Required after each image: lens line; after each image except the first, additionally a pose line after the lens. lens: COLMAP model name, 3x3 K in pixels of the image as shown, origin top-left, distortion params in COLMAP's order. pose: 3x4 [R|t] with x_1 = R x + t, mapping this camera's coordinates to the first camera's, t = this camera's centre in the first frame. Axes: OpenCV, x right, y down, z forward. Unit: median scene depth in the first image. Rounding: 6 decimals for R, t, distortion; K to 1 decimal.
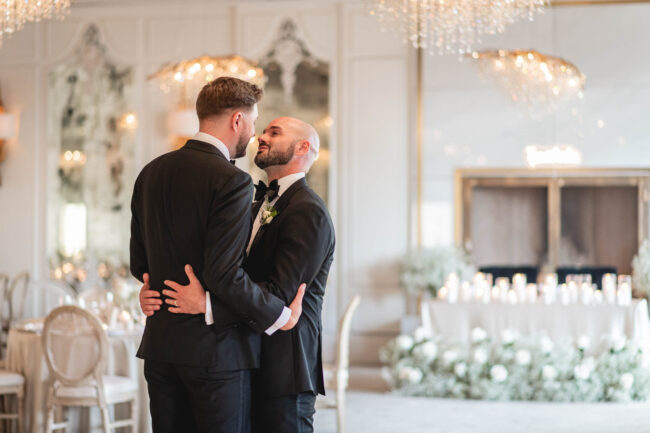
lens RADIAL K [[1599.6, 0, 321.0], [0, 1599.6, 210.7], [0, 0, 1]] dist [0.080321, 0.000000]
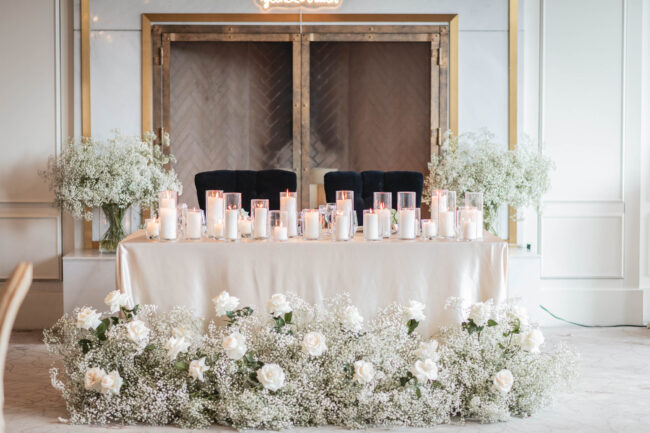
lens RADIAL K [[1491.7, 0, 321.8], [0, 1491.7, 220.3], [0, 0, 1]] dist [0.002189, 0.000000]
pose [[0.964509, -0.021783, 0.263149, -0.003824], [0.001241, 0.996954, 0.077976, 0.009817], [-0.264046, -0.074882, 0.961599, 0.504340]]
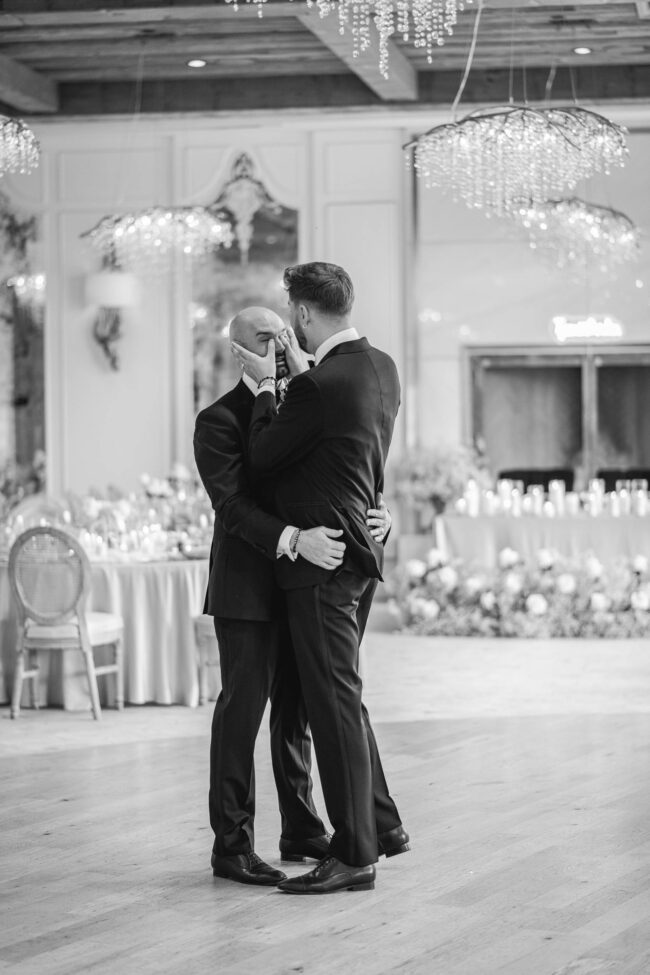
lens RADIAL K [[2237.5, 0, 328.5], [0, 2237.5, 497.4], [0, 0, 1]] dist [0.002189, 0.000000]
pose [[0.998082, -0.014560, 0.060174, -0.057699], [0.011740, 0.998828, 0.046956, -0.005357], [-0.060787, -0.046160, 0.997083, -0.102421]]
